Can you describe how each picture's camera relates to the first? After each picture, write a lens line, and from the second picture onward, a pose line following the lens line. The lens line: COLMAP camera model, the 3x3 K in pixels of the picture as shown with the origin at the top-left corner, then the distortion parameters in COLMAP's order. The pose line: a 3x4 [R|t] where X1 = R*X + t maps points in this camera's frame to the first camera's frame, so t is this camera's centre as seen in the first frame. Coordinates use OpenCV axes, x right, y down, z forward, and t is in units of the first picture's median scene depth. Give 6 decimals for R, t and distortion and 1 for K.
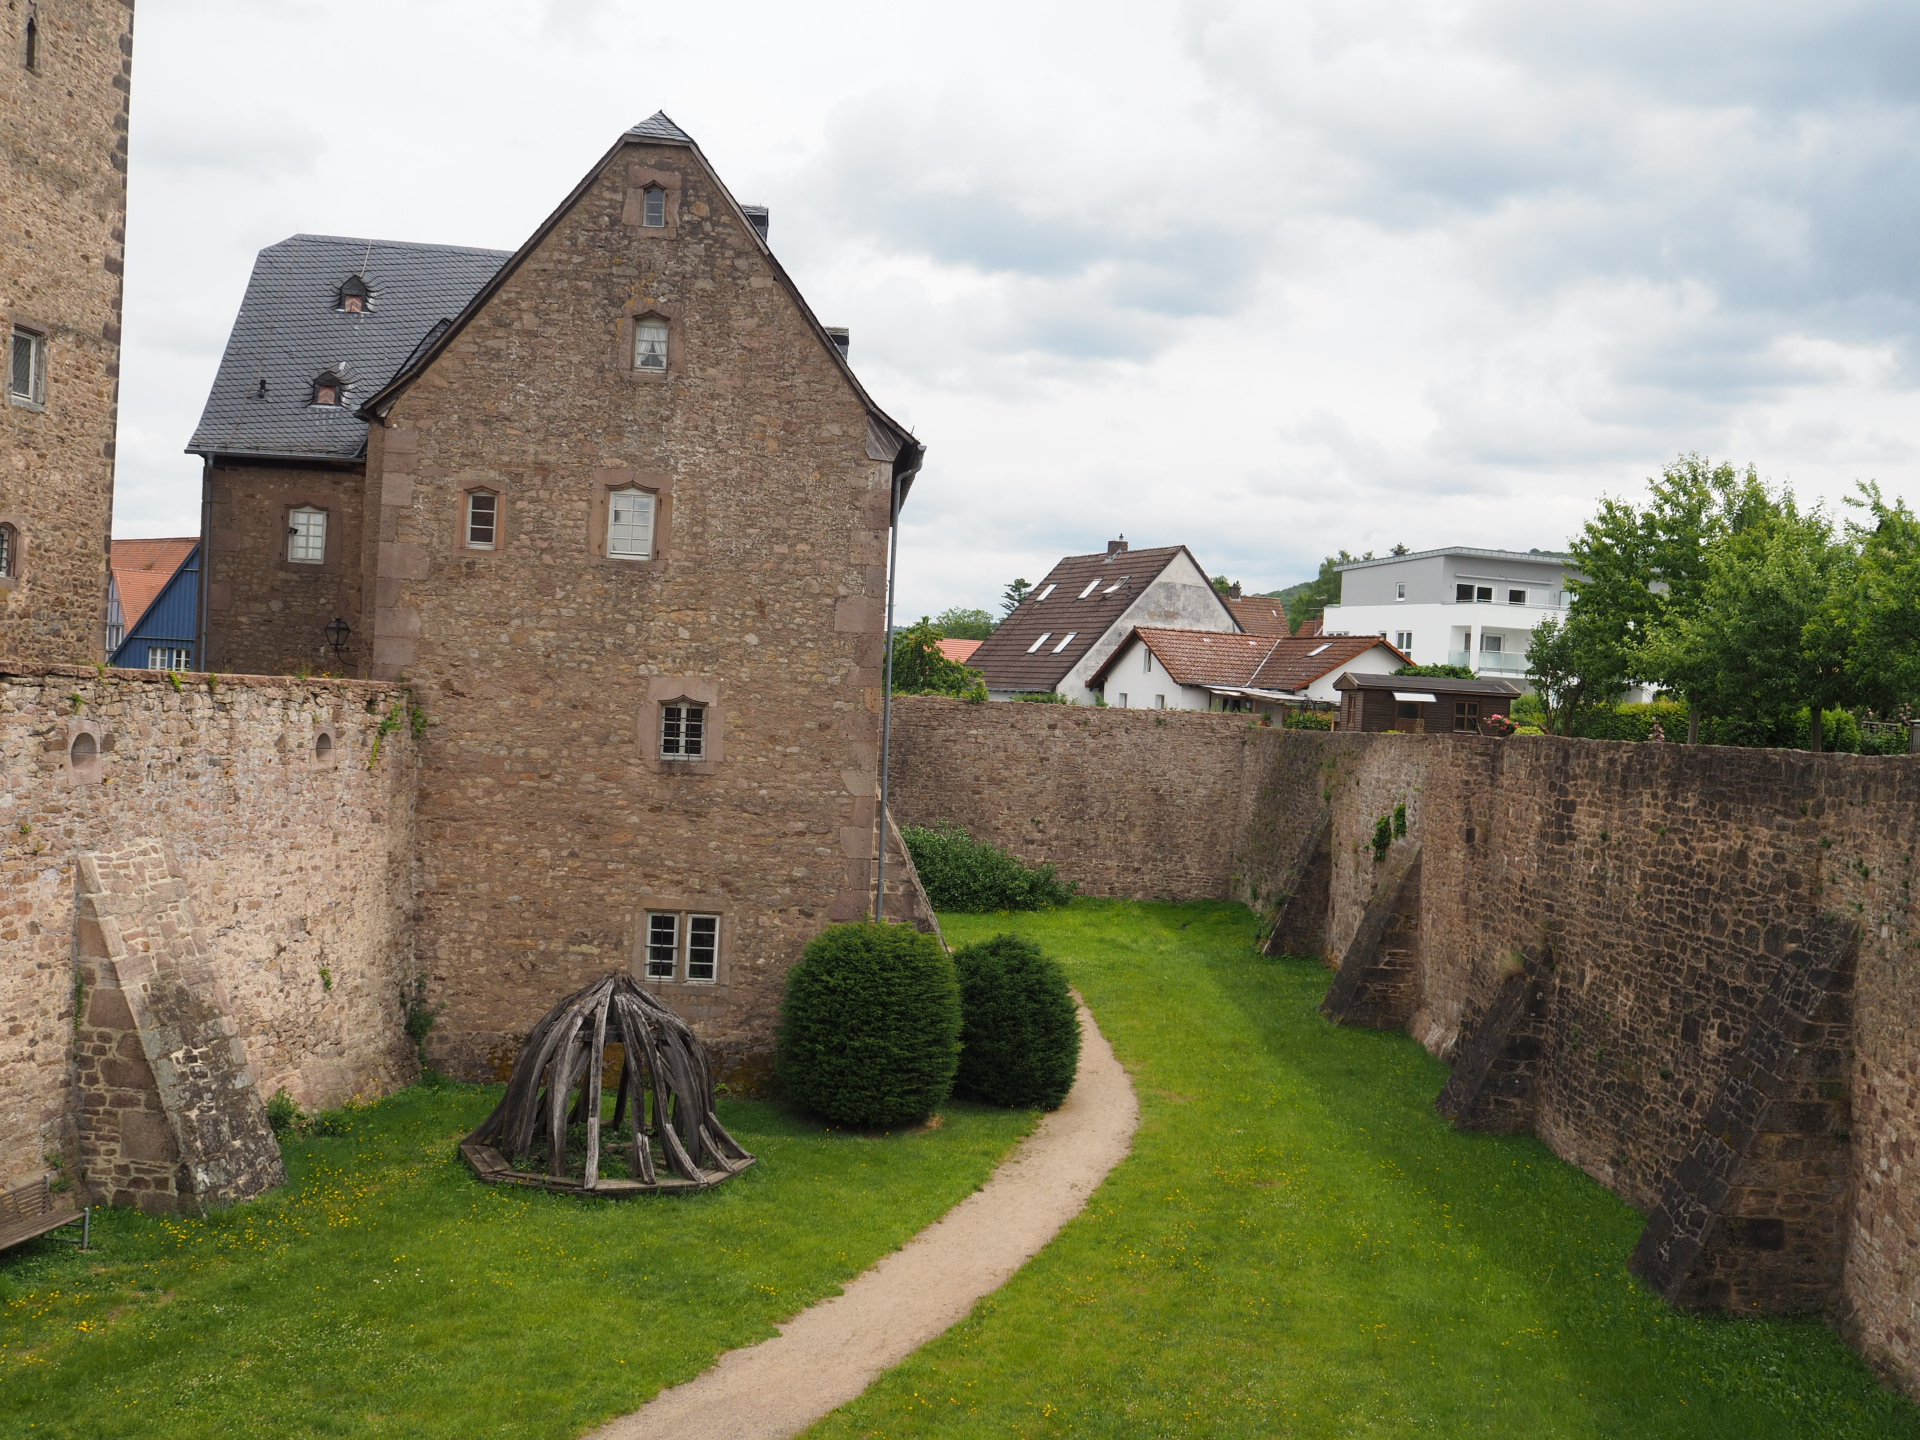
lens RADIAL K [[1962.7, 0, 977.0], [0, 1962.7, 717.9], [0, 0, 1]] dist [-0.012931, 0.000000]
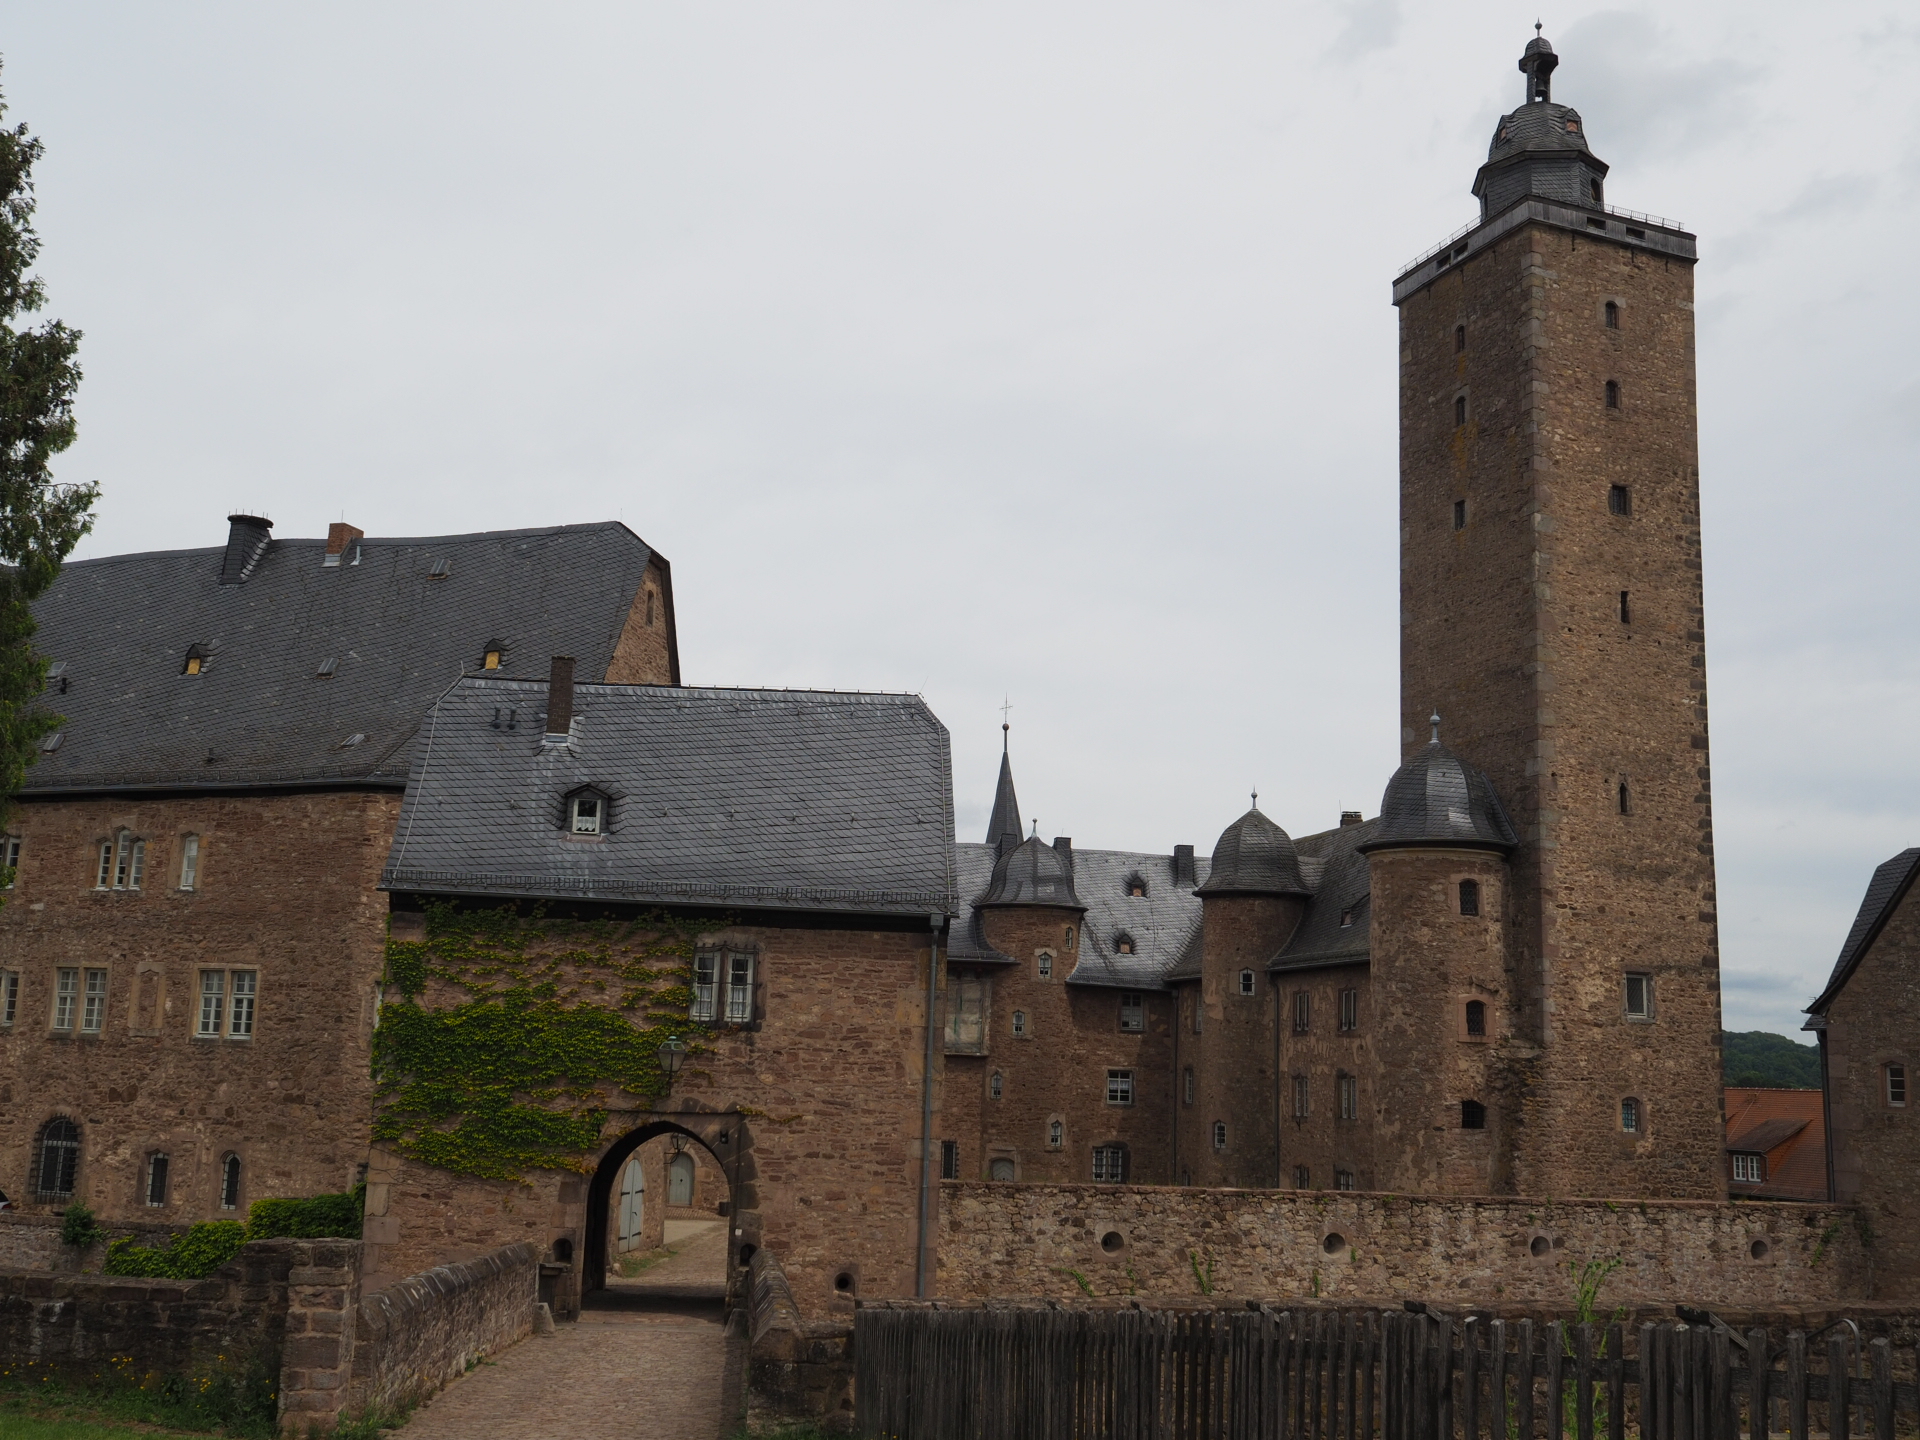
lens RADIAL K [[1962.7, 0, 968.2], [0, 1962.7, 693.1], [0, 0, 1]] dist [-0.012931, 0.000000]
pose [[0.501460, -0.201061, -0.841494, 0.642215], [-0.019740, 0.969710, -0.243460, -0.019995], [0.864956, 0.138696, 0.482302, -0.279731]]
